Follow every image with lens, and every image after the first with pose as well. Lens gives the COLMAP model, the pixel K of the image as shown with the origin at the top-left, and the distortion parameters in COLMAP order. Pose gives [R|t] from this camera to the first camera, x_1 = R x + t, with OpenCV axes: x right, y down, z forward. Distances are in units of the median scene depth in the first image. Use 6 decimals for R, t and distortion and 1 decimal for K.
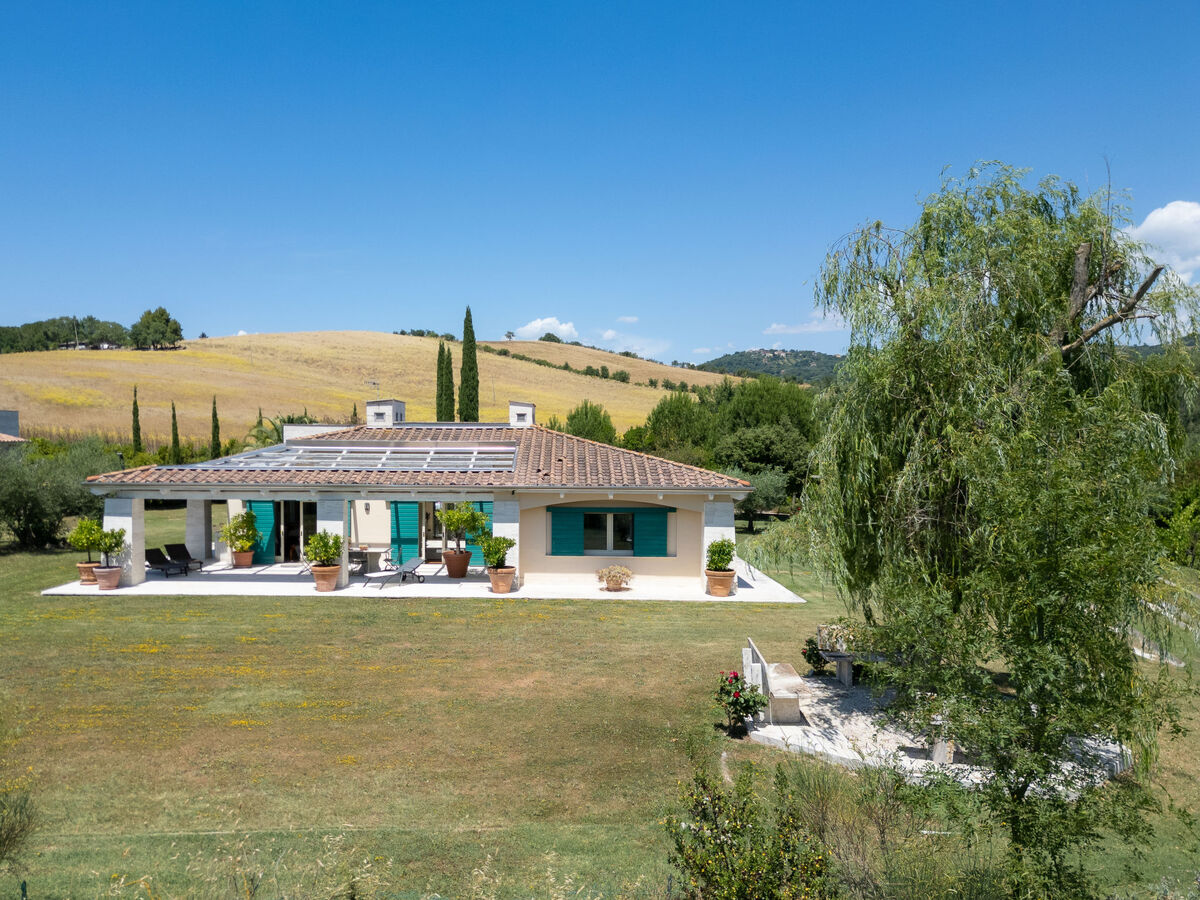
lens RADIAL K [[962.2, 0, 501.7], [0, 962.2, 509.2], [0, 0, 1]] dist [0.077485, -0.000391]
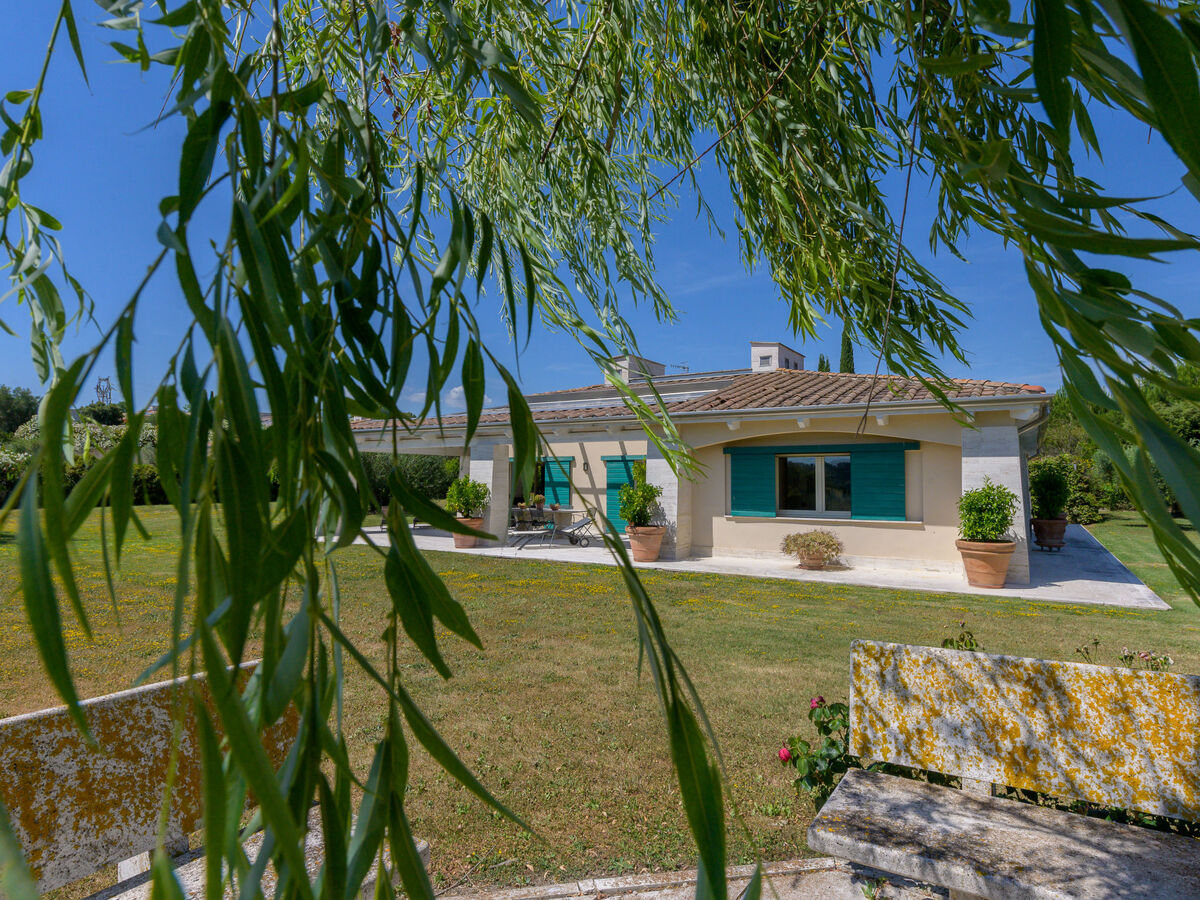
lens RADIAL K [[692.7, 0, 600.4], [0, 692.7, 446.9], [0, 0, 1]] dist [0.003845, 0.003713]
pose [[0.879075, -0.022635, -0.476146, 0.118386], [-0.034500, 0.993231, -0.110910, 0.032624], [0.475434, 0.113925, 0.872344, 0.281965]]
